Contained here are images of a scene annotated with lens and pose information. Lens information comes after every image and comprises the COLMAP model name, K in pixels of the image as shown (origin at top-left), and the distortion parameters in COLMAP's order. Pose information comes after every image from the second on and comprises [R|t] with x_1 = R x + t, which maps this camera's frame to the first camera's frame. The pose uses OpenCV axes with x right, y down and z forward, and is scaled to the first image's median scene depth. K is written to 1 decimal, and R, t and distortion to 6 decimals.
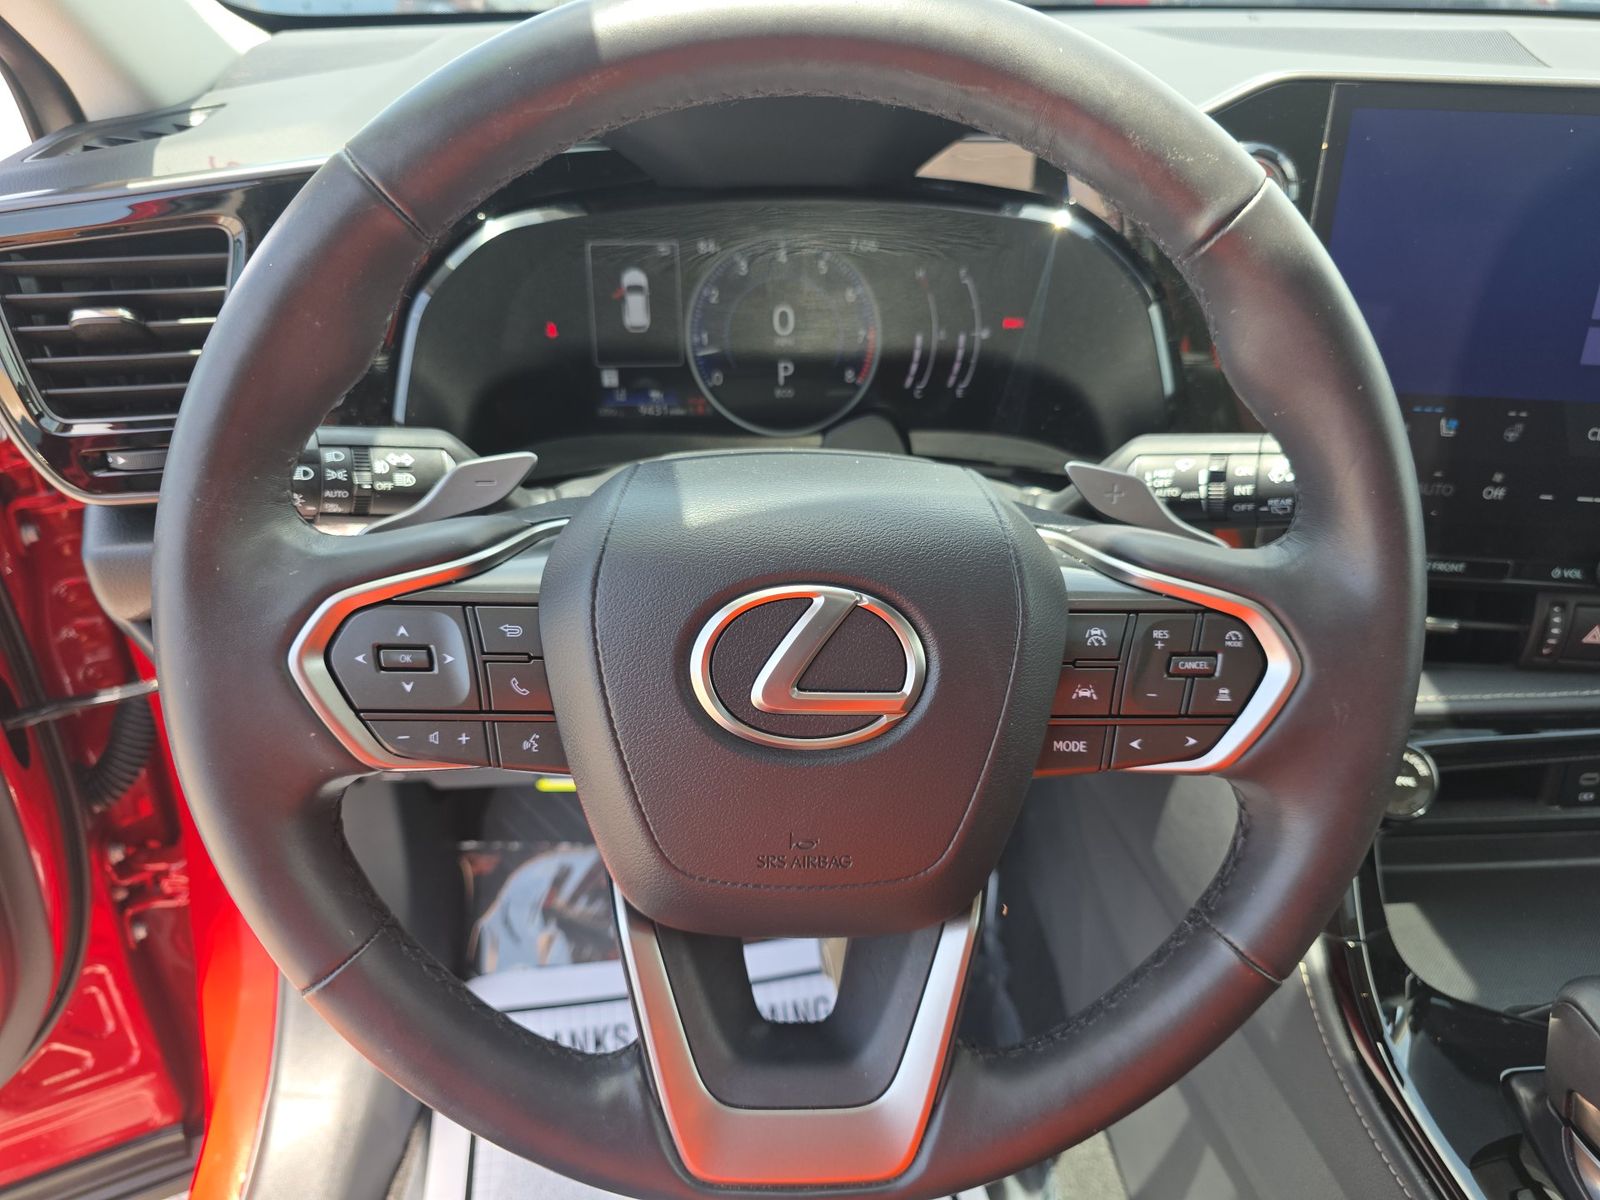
lens RADIAL K [[1080.8, 0, 798.8], [0, 1080.8, 597.1], [0, 0, 1]] dist [-0.004955, -0.001031]
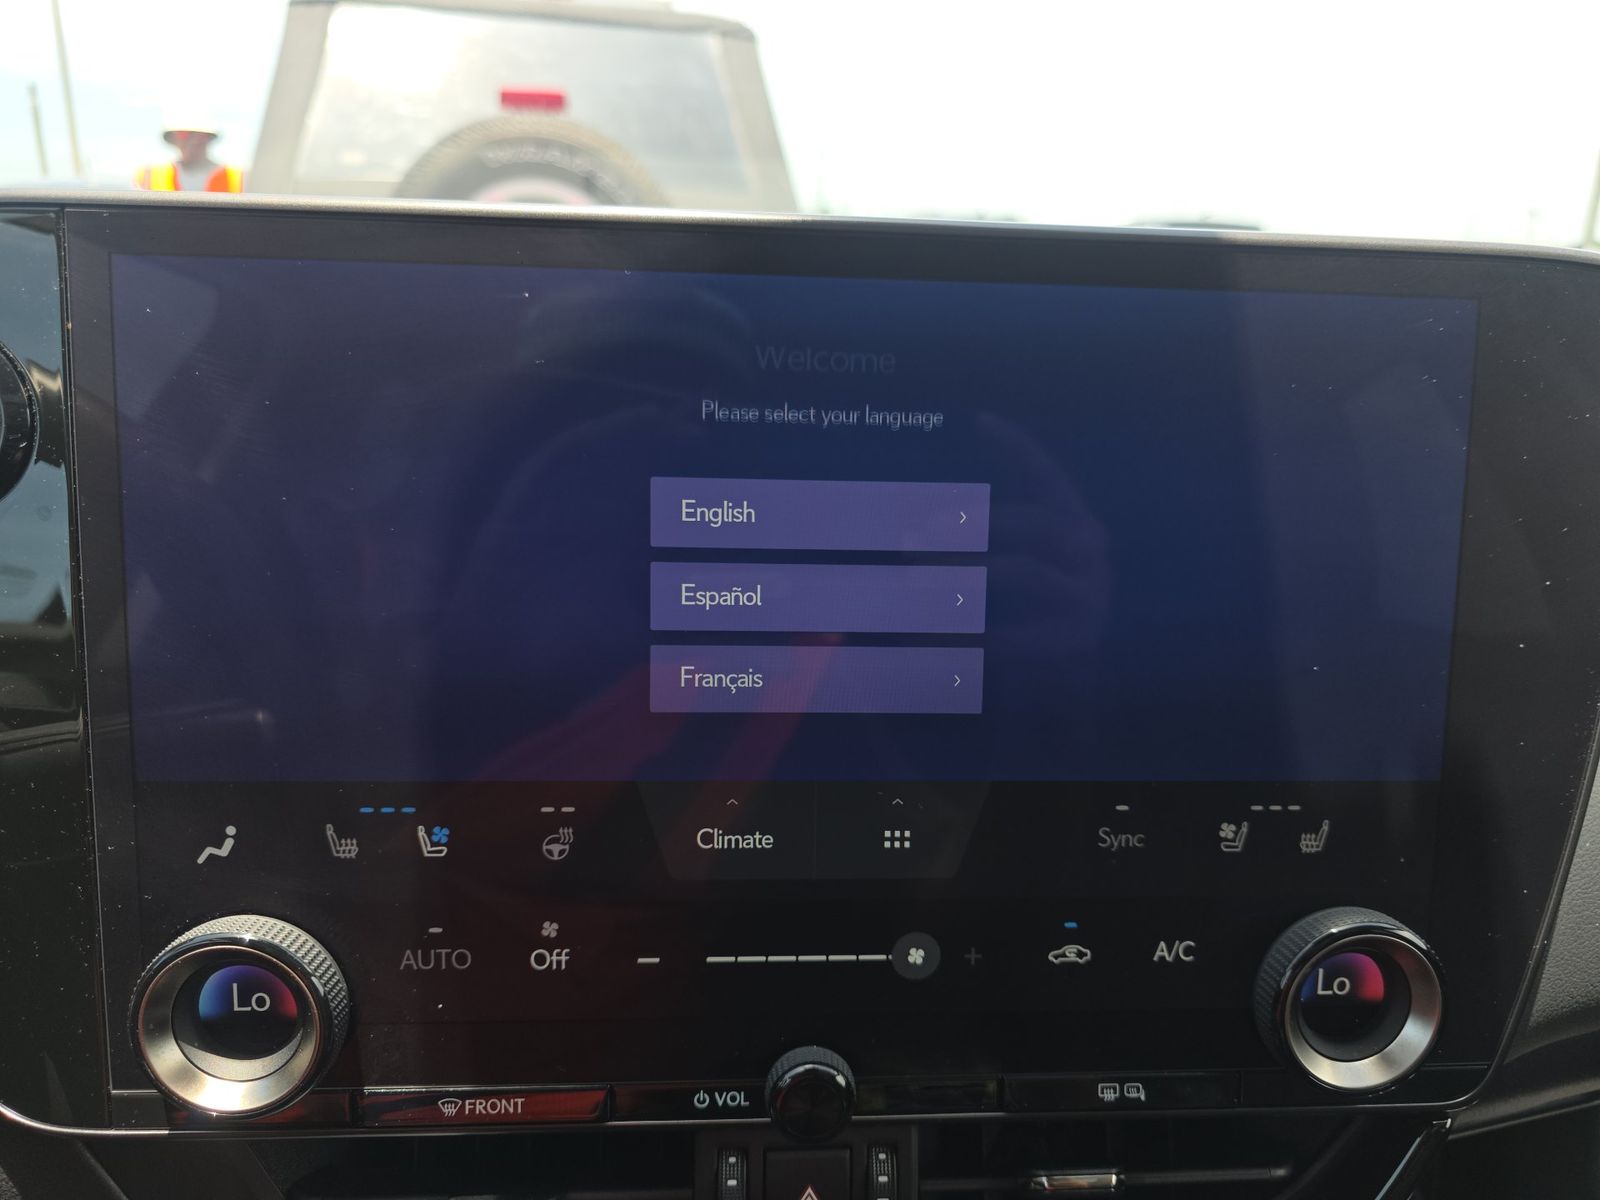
lens RADIAL K [[1080.8, 0, 799.1], [0, 1080.8, 595.7], [0, 0, 1]] dist [-0.004955, -0.001031]
pose [[0.979454, -0.016637, 0.200983, 0.662743], [0.069867, 0.962866, -0.260783, -0.121390], [-0.189181, 0.269467, 0.944245, 0.436080]]
